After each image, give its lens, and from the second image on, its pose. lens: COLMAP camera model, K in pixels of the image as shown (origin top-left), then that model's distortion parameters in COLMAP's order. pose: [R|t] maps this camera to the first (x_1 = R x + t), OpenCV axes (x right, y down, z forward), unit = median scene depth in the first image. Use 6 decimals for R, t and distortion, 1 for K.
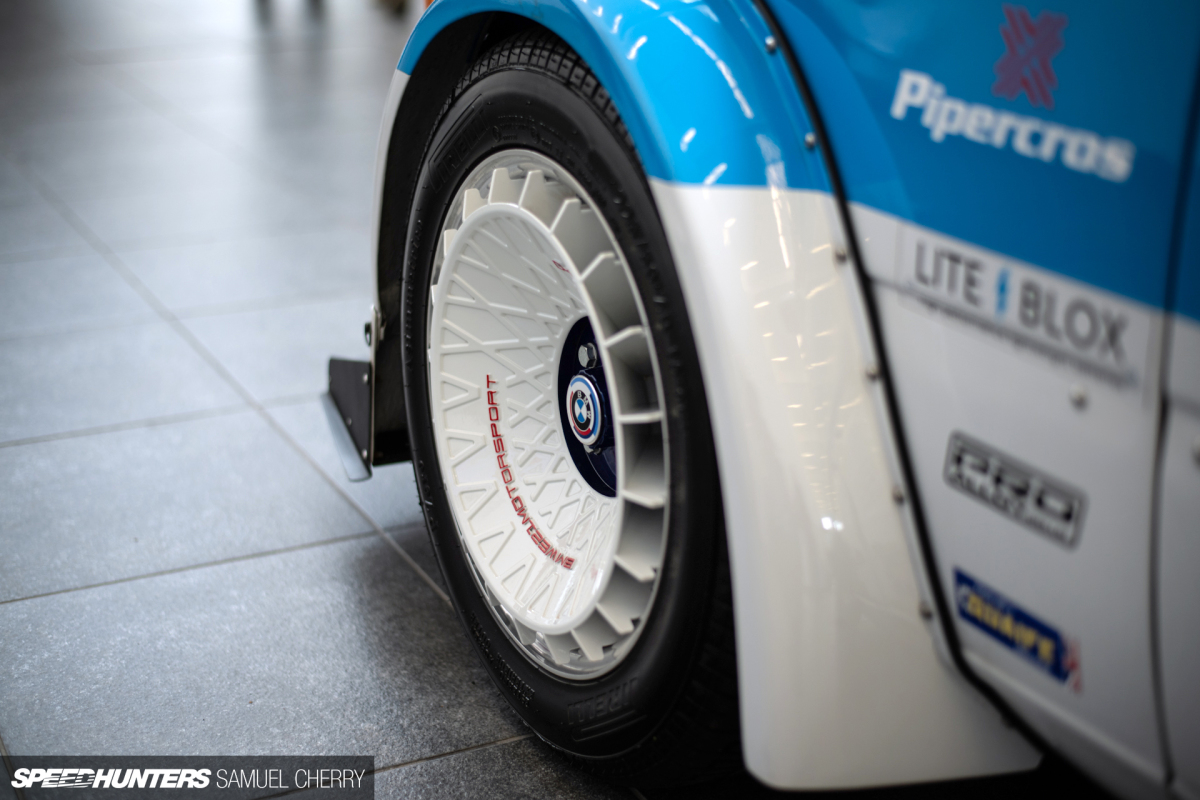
lens RADIAL K [[1733.0, 0, 599.3], [0, 1733.0, 400.2], [0, 0, 1]] dist [-0.132918, 0.000000]
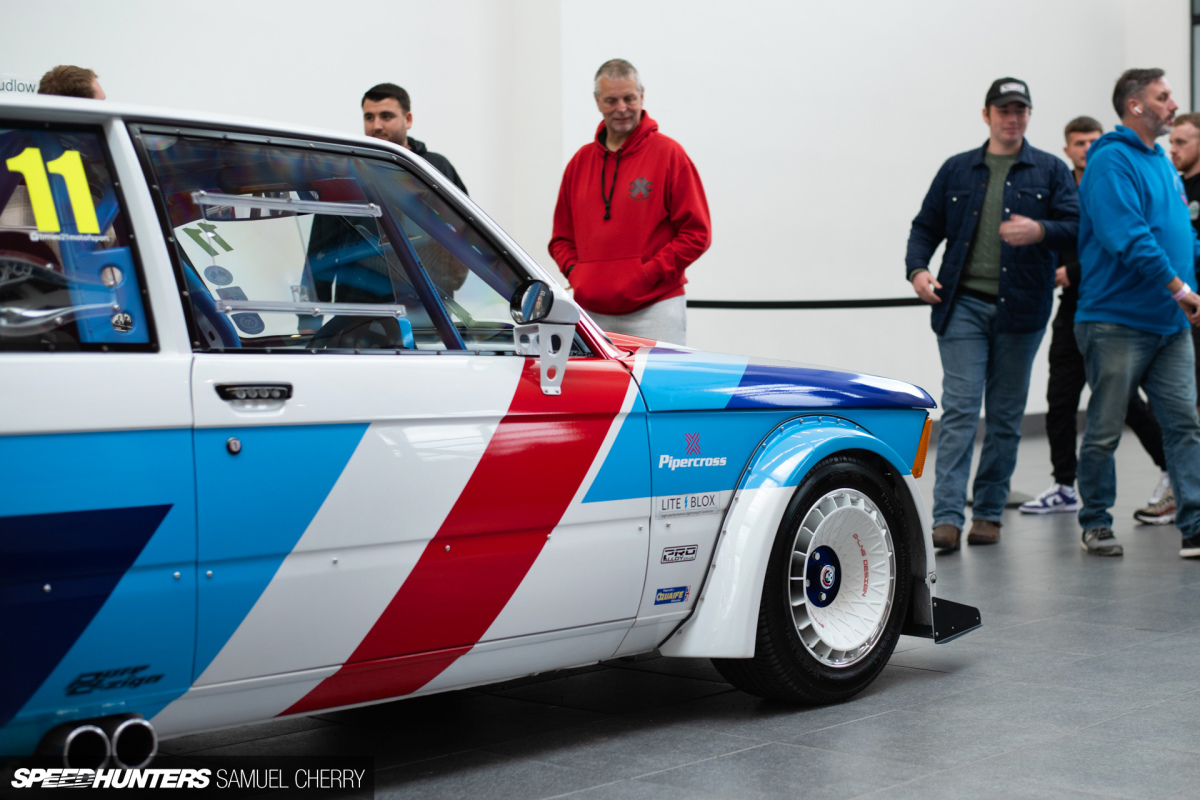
lens RADIAL K [[1733.0, 0, 600.2], [0, 1733.0, 401.7], [0, 0, 1]] dist [-0.132918, 0.000000]
pose [[-0.366440, -0.004694, 0.930430, -3.282166], [0.300338, 0.945862, 0.123057, -0.808015], [-0.880635, 0.324536, -0.345192, 2.393021]]
